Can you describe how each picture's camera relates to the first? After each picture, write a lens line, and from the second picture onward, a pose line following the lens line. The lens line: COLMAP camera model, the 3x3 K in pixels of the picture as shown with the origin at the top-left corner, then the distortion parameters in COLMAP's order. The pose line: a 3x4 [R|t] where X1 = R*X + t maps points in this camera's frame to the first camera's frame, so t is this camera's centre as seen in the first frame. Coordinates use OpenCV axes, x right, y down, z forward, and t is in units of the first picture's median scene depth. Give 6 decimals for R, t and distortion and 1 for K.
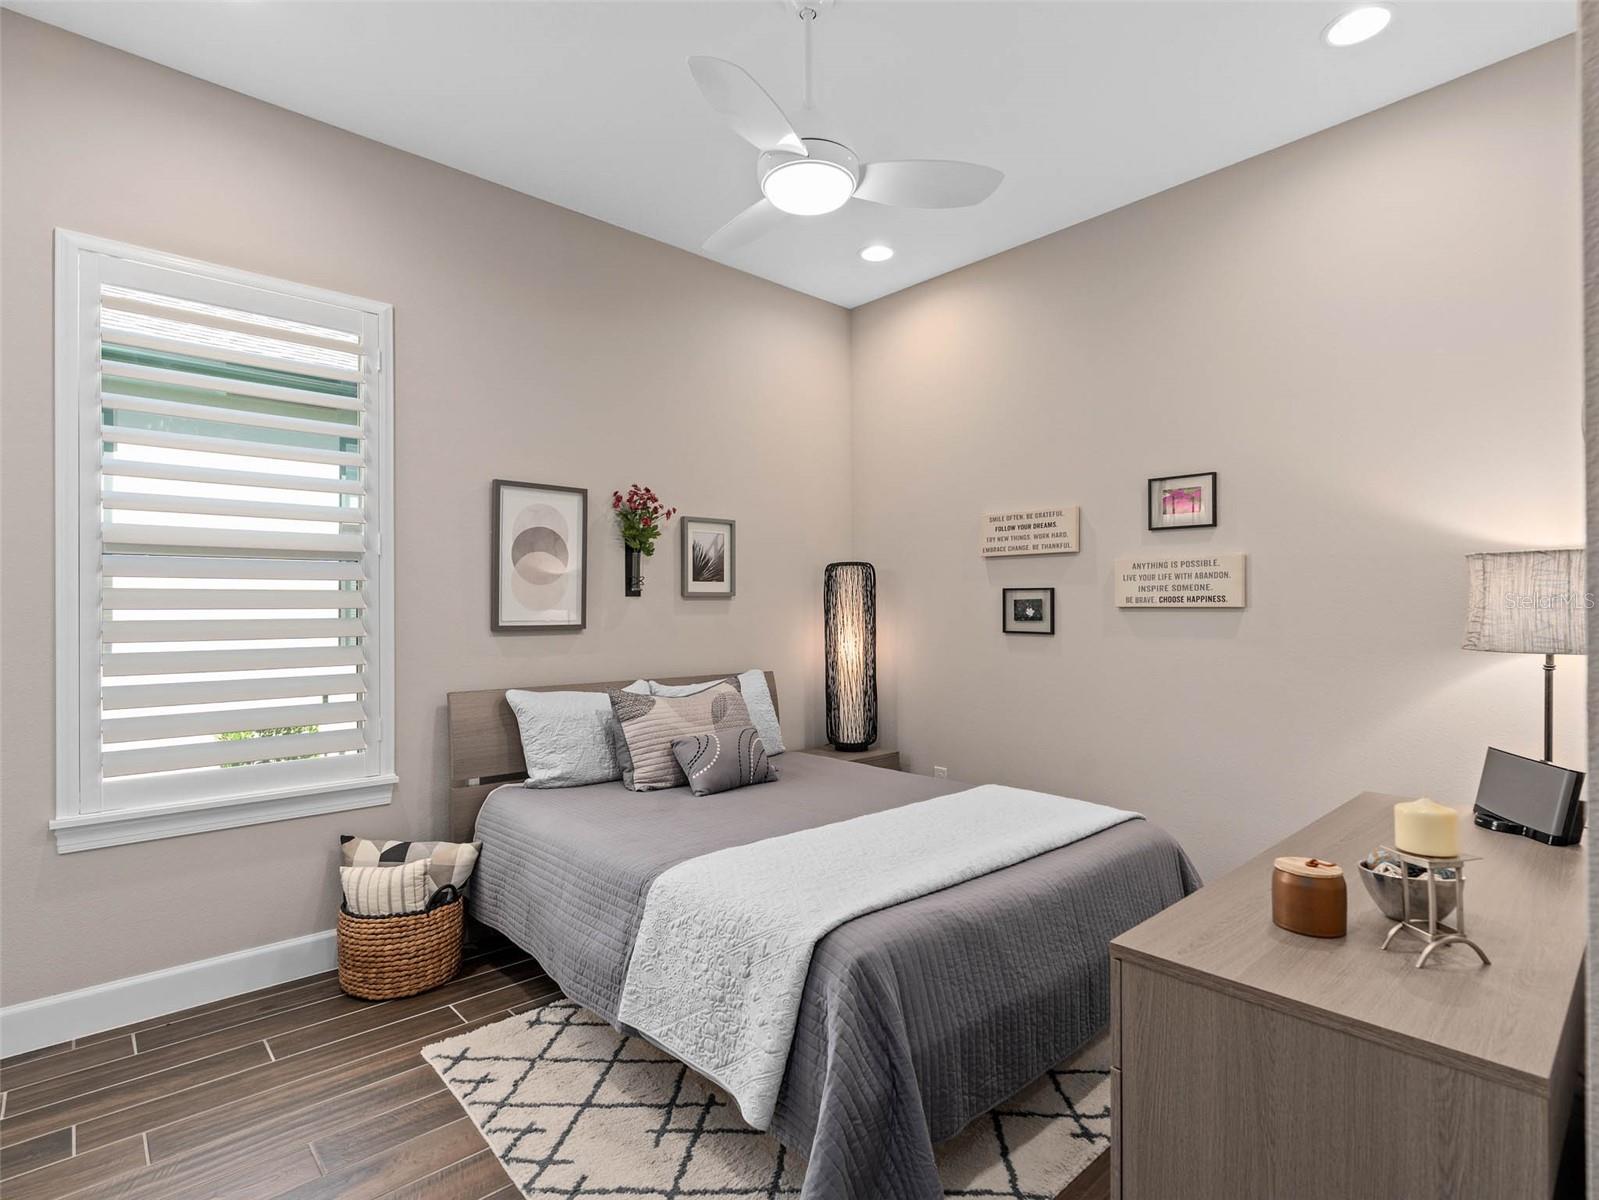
lens RADIAL K [[815.9, 0, 806.9], [0, 815.9, 604.4], [0, 0, 1]] dist [-0.000931, 0.000118]
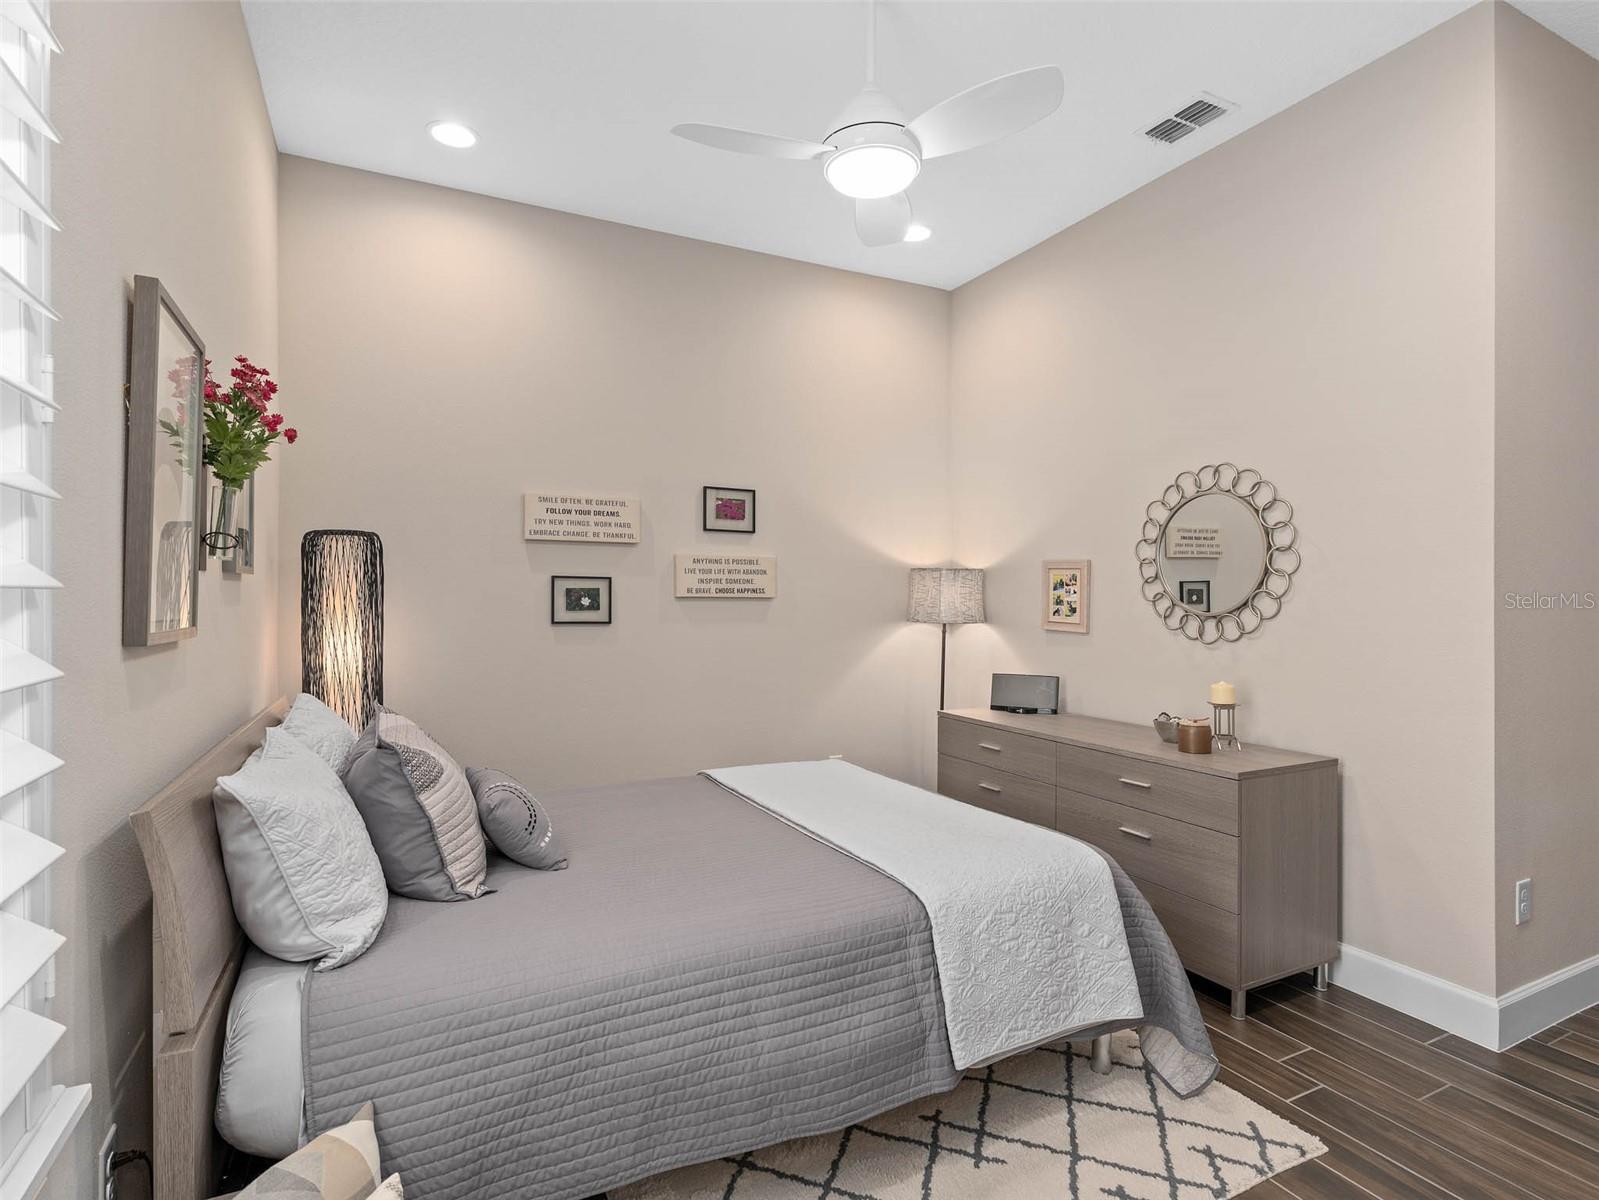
lens RADIAL K [[815.9, 0, 807.5], [0, 815.9, 600.2], [0, 0, 1]] dist [-0.000931, 0.000118]
pose [[0.271554, 0.002678, 0.962419, -0.593339], [-0.007777, 0.999970, -0.000588, 0.006702], [-0.962392, -0.007325, 0.271567, 0.494076]]
